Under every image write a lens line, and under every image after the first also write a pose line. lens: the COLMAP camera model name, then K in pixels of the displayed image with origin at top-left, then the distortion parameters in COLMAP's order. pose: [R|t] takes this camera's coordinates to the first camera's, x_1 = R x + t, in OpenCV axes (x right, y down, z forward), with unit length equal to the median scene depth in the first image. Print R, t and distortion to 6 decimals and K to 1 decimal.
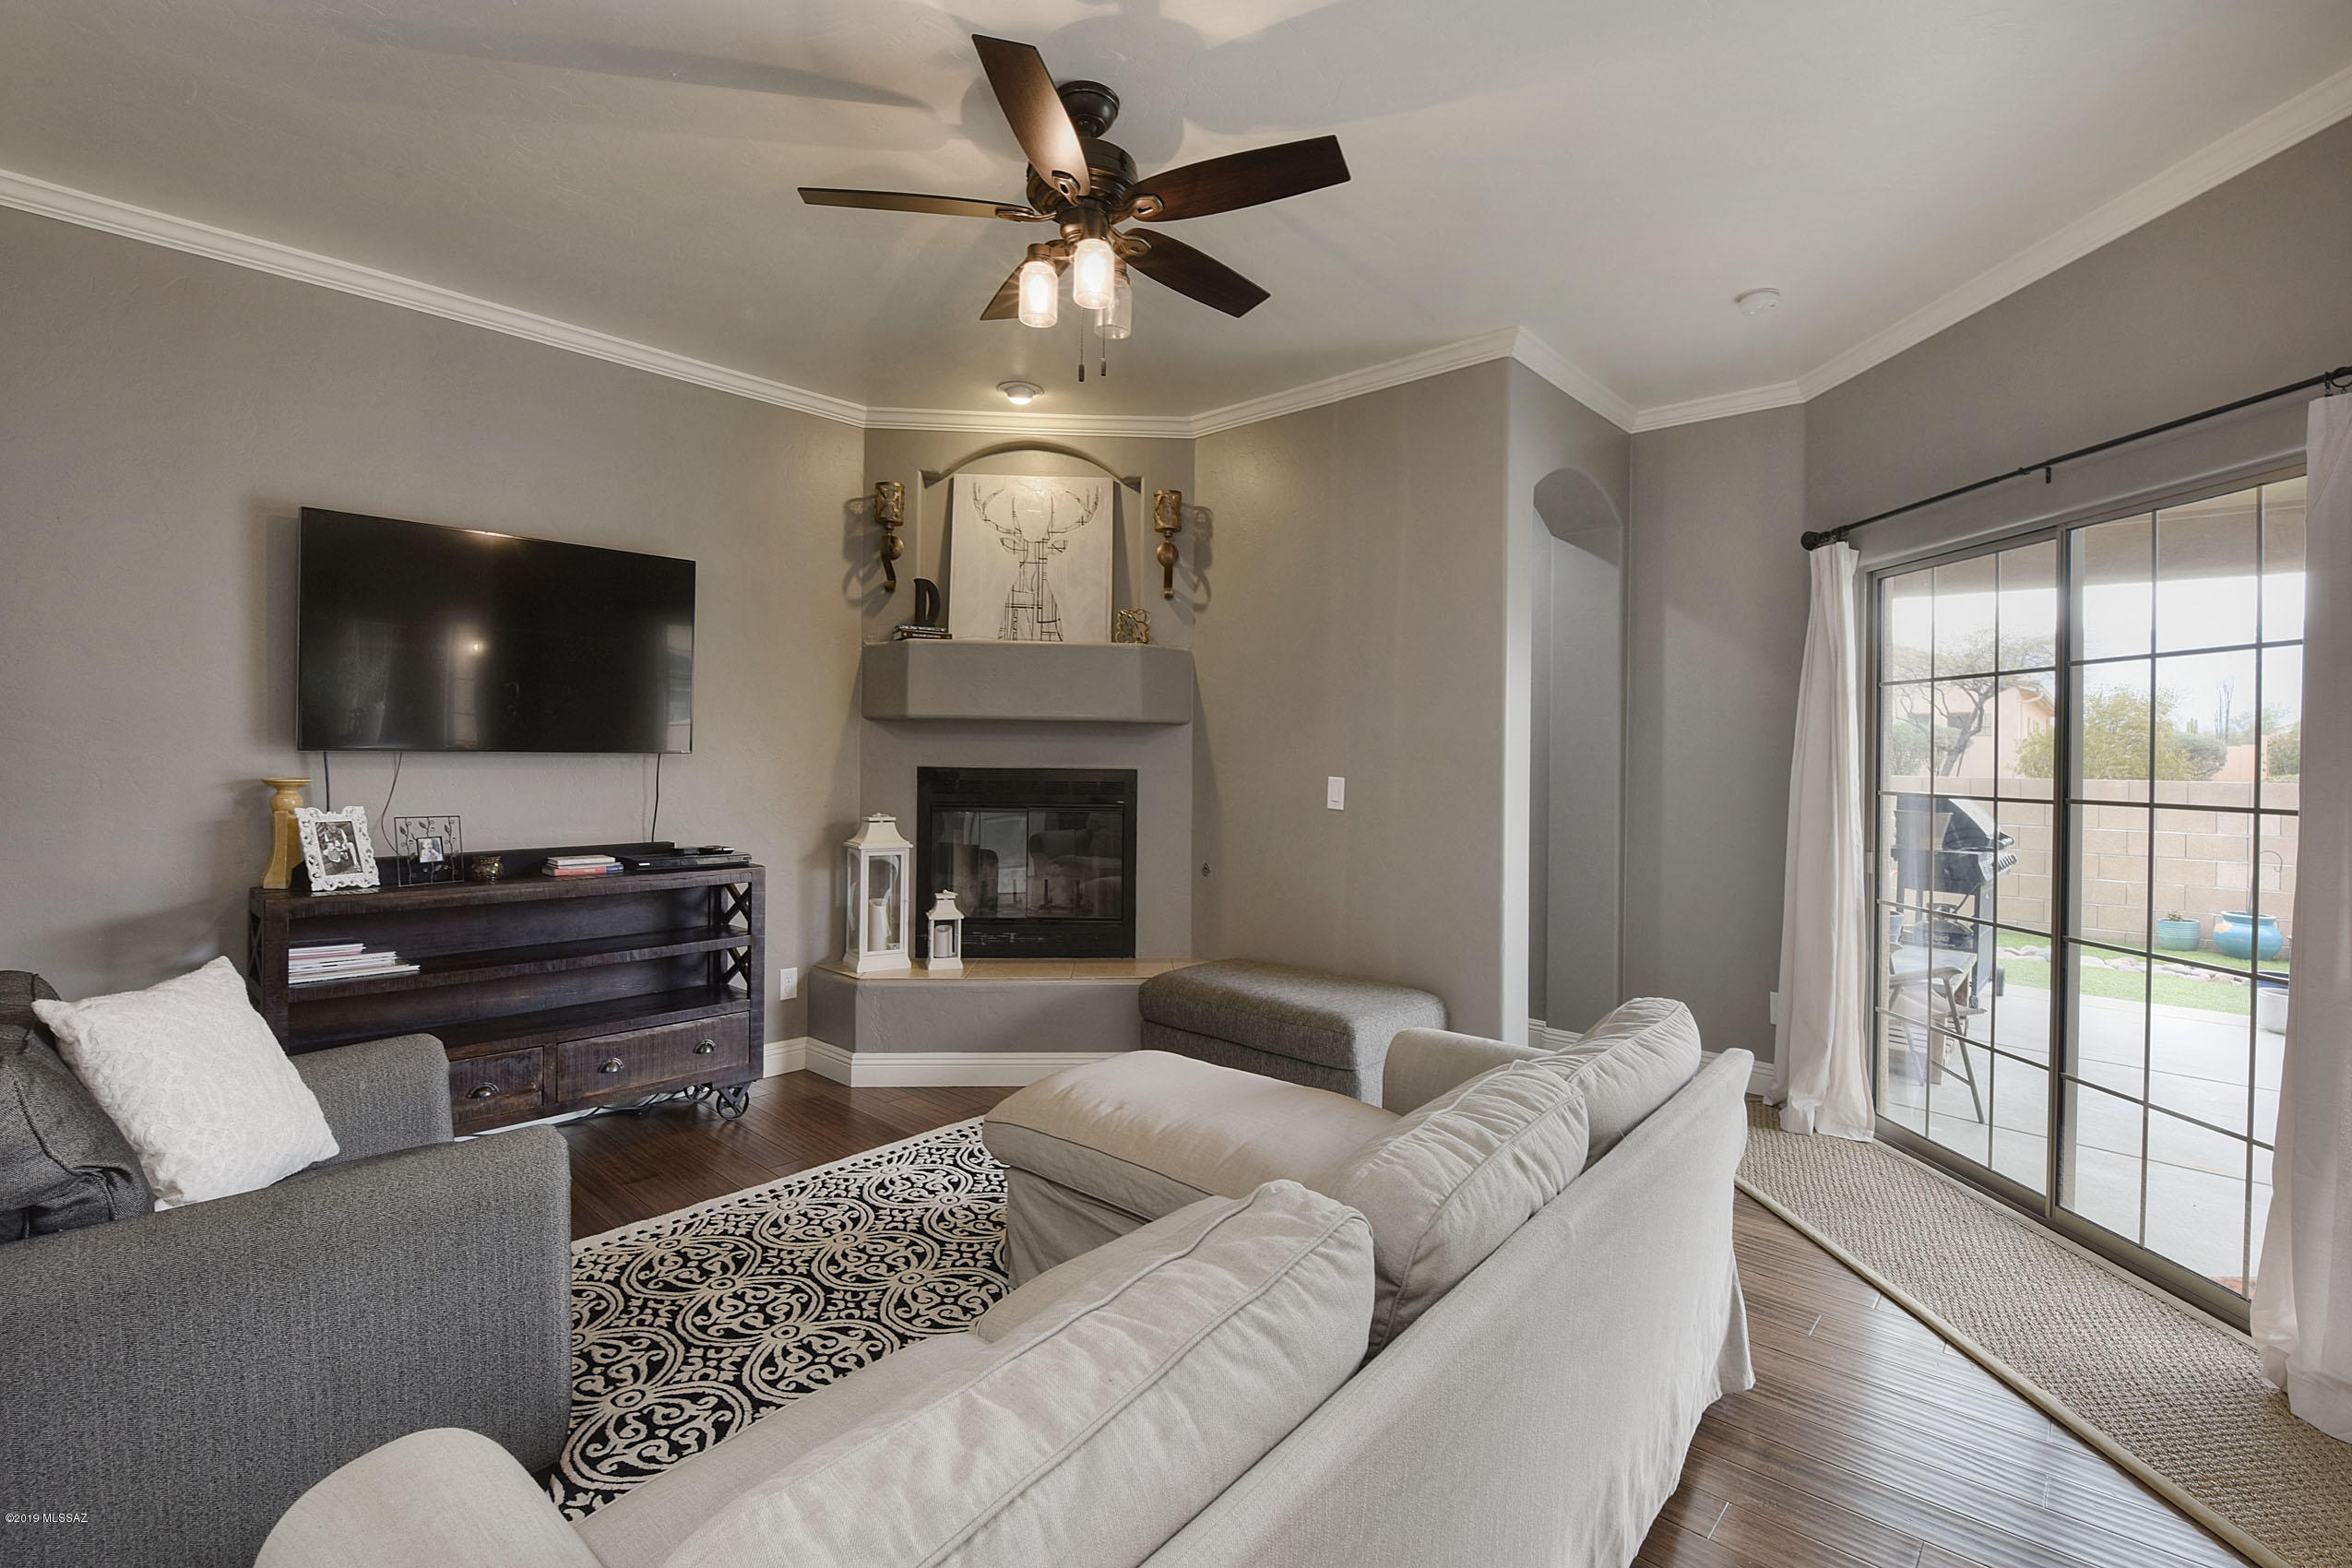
lens RADIAL K [[1086.3, 0, 1201.6], [0, 1086.3, 767.1], [0, 0, 1]] dist [-0.002353, -0.000995]
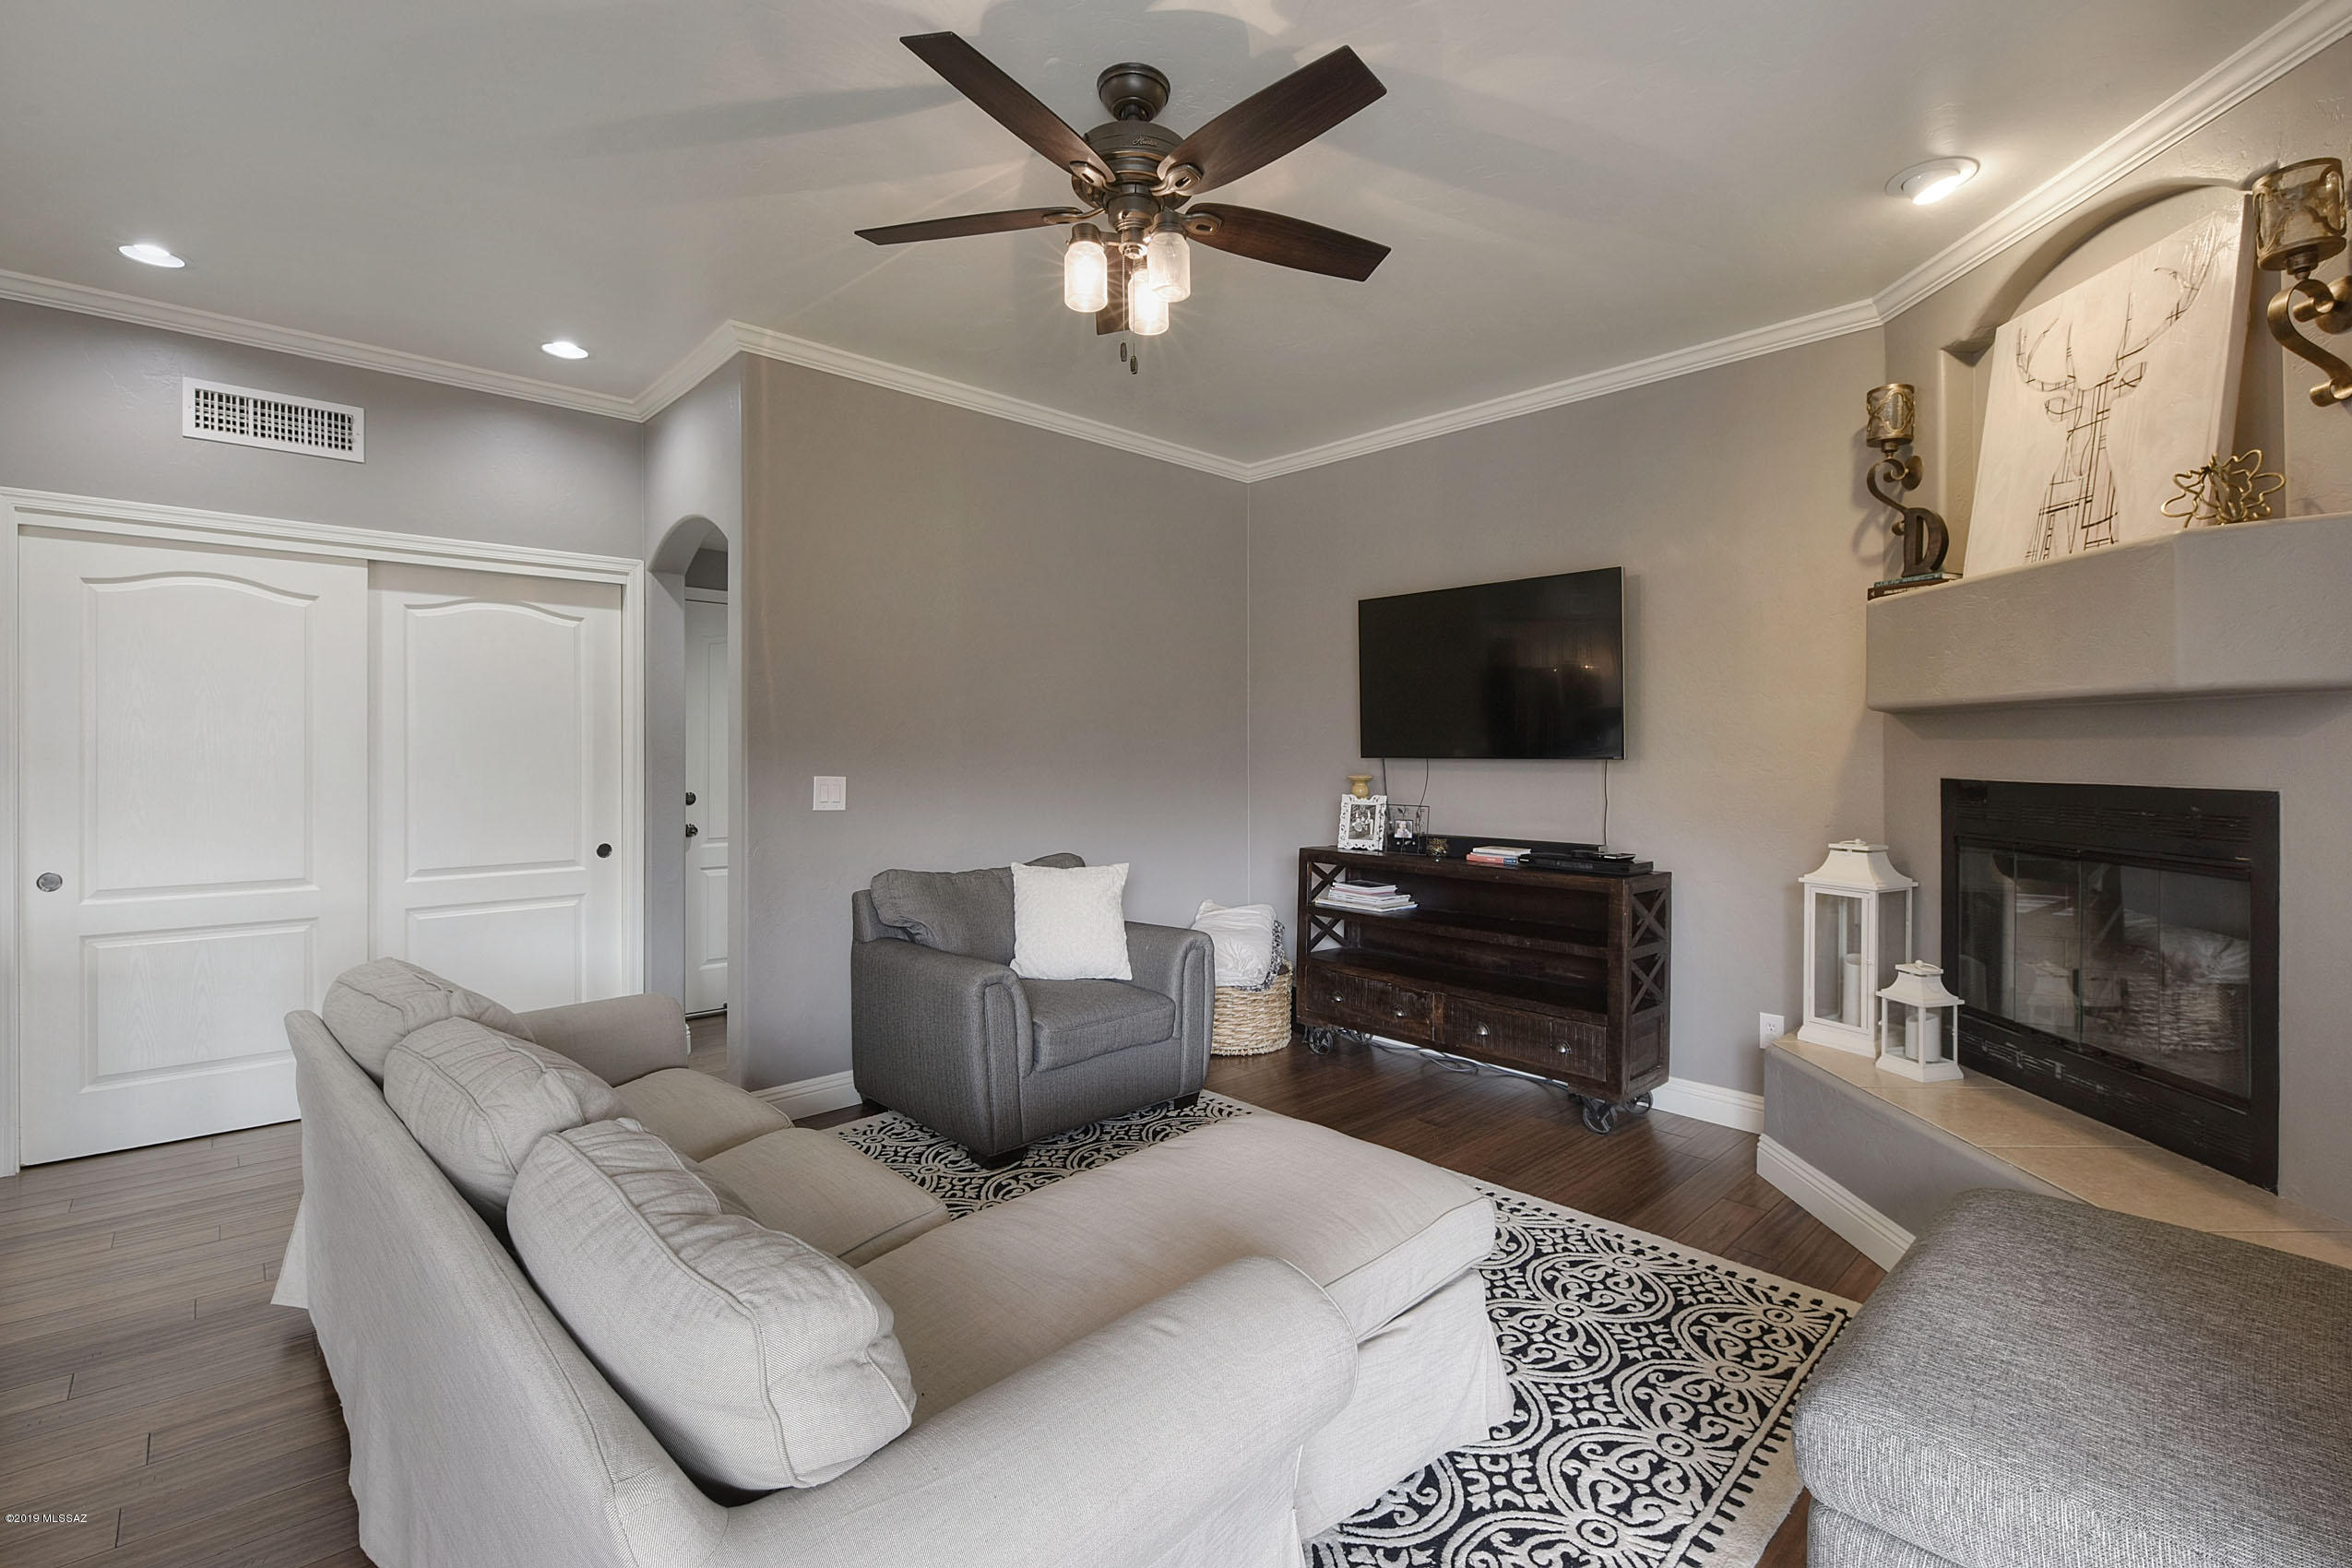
lens RADIAL K [[1041.8, 0, 1139.9], [0, 1041.8, 739.1], [0, 0, 1]] dist [0.000811, -0.000040]
pose [[-0.104433, -0.028859, -0.994113, 0.561157], [-0.024523, 0.999350, -0.026435, 0.005428], [0.994230, 0.021618, -0.105073, 0.720493]]
